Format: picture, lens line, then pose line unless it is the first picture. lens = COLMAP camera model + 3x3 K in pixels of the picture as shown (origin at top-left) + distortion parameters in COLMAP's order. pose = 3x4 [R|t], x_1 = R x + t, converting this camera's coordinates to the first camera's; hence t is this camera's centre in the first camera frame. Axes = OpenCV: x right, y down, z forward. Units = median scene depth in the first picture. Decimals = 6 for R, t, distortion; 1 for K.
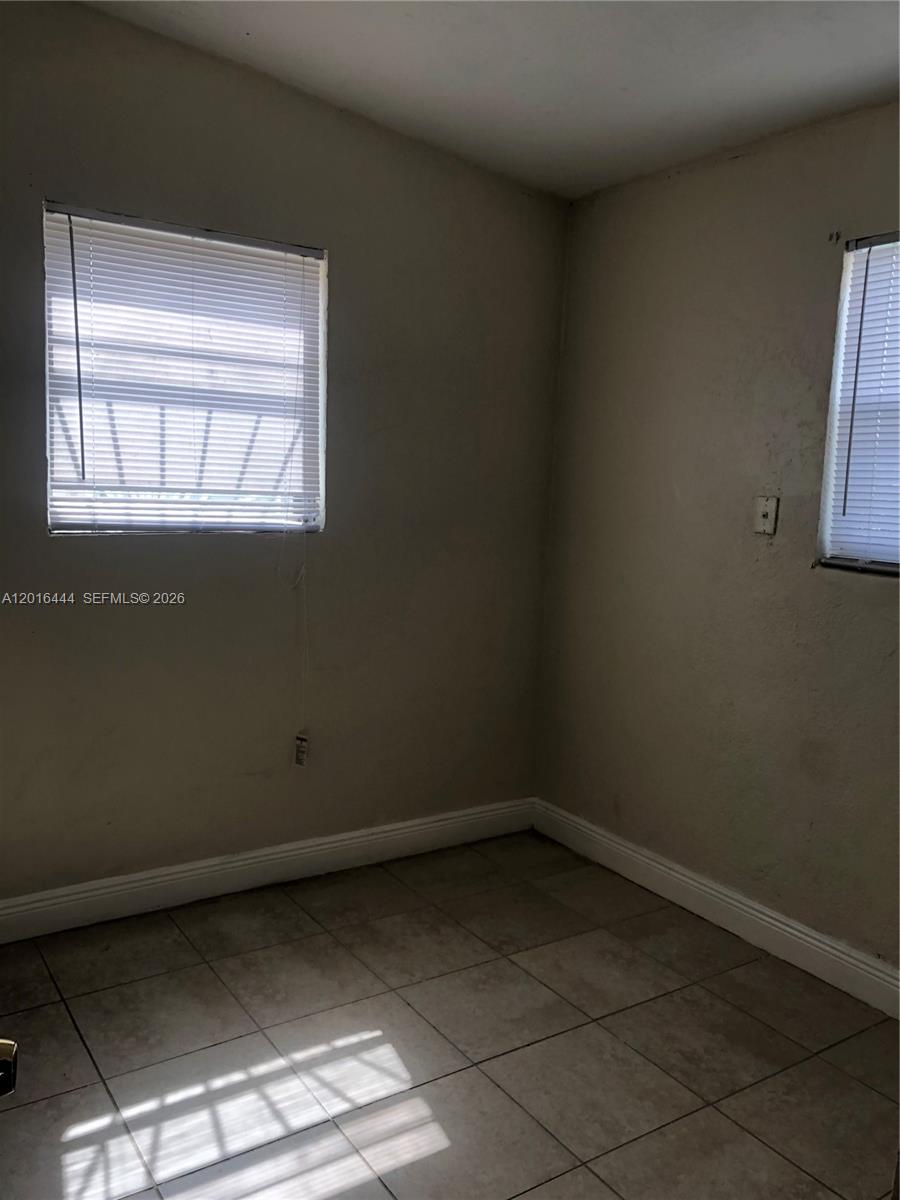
lens RADIAL K [[981.1, 0, 450.2], [0, 981.1, 597.0], [0, 0, 1]] dist [0.097892, 0.006378]
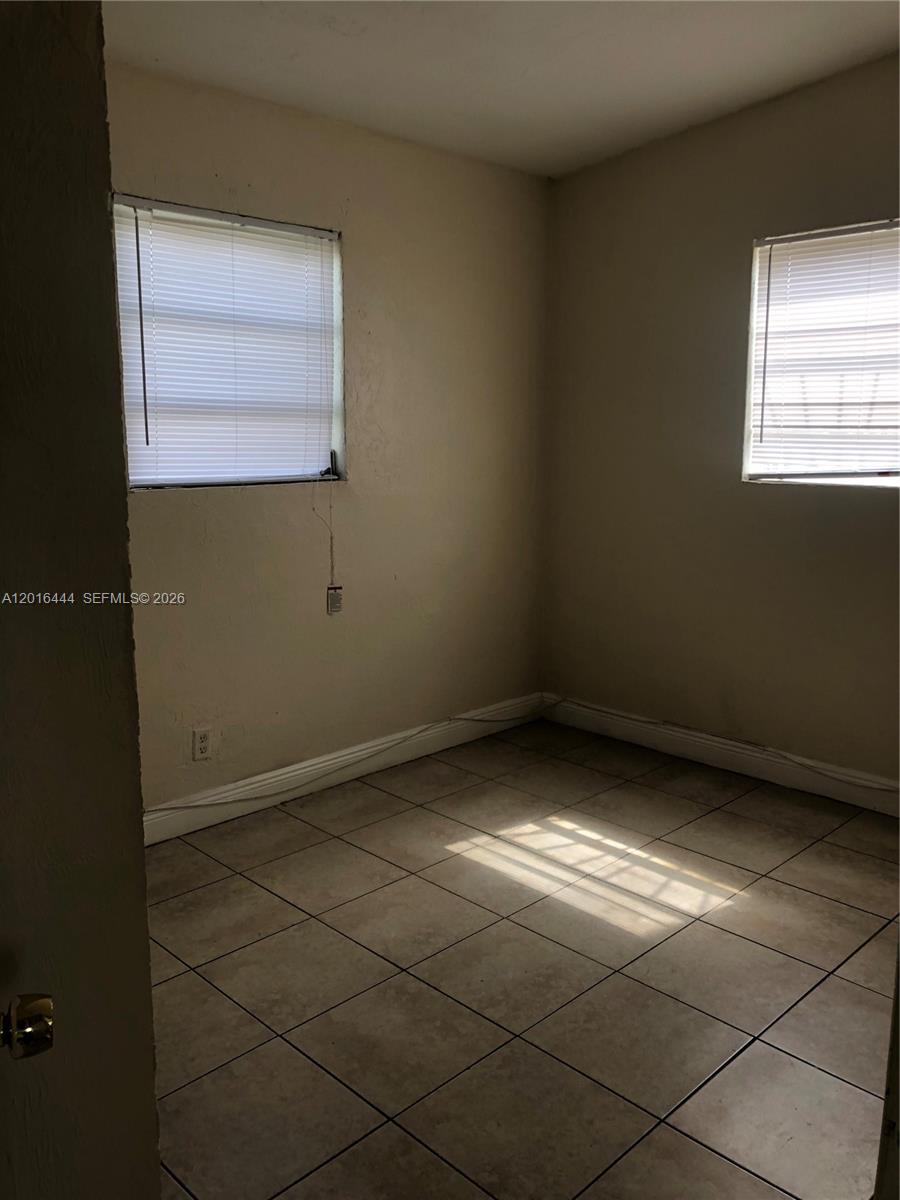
lens RADIAL K [[981.1, 0, 450.7], [0, 981.1, 600.0], [0, 0, 1]] dist [0.097892, 0.006378]
pose [[0.196342, 0.119647, -0.973208, 1.153327], [-0.105428, 0.989349, 0.100362, 0.005202], [0.974851, 0.082898, 0.206865, 0.449941]]
